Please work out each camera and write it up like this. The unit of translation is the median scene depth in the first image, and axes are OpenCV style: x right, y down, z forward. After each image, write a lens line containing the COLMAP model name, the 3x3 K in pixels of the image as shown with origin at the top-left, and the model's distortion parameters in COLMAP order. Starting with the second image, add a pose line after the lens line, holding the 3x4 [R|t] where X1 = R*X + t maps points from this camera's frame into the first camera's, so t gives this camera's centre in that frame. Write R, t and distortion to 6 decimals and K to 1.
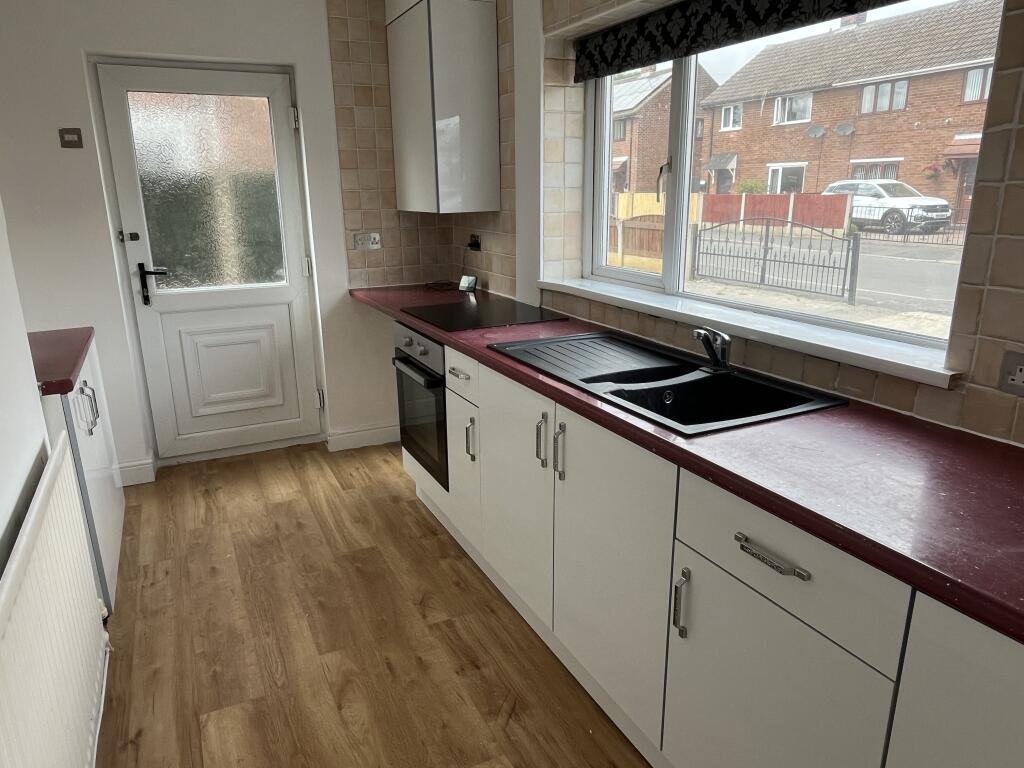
lens RADIAL K [[699.1, 0, 512.0], [0, 699.1, 384.0], [0, 0, 1]] dist [0.002290, -0.002601]
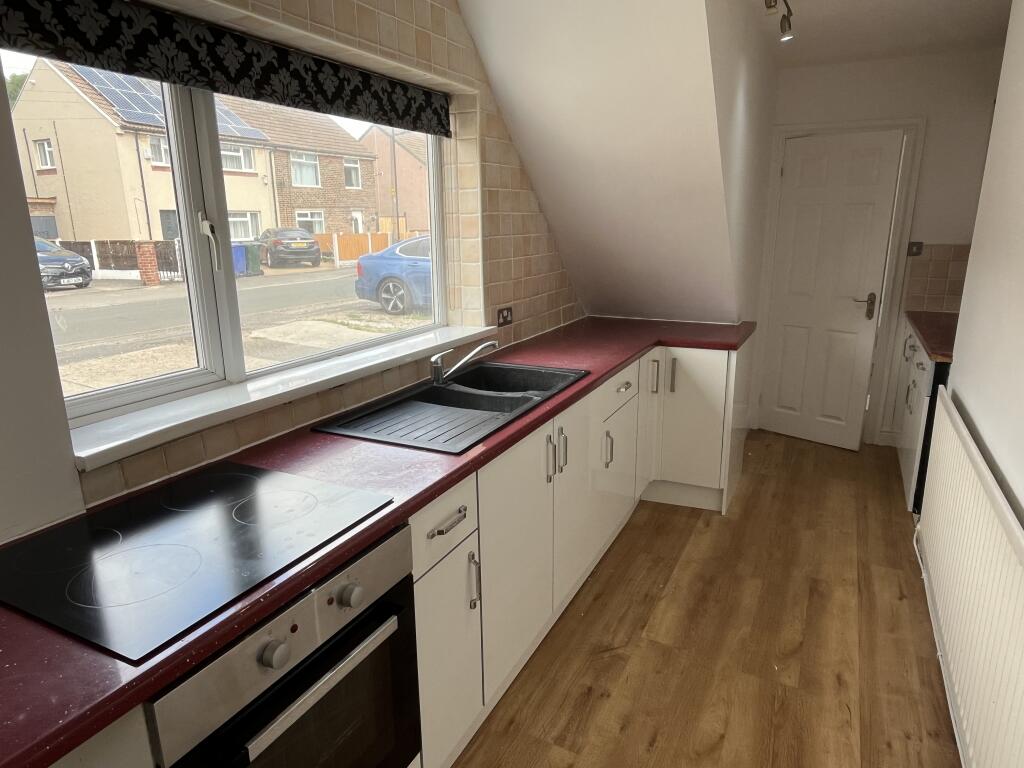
lens RADIAL K [[637.7, 0, 507.9], [0, 637.7, 400.1], [0, 0, 1]] dist [-0.004841, -0.002838]
pose [[-0.594291, -0.179761, 0.783903, -0.494824], [0.254054, 0.882832, 0.395050, -0.297295], [-0.763069, 0.433929, -0.478990, 1.037913]]
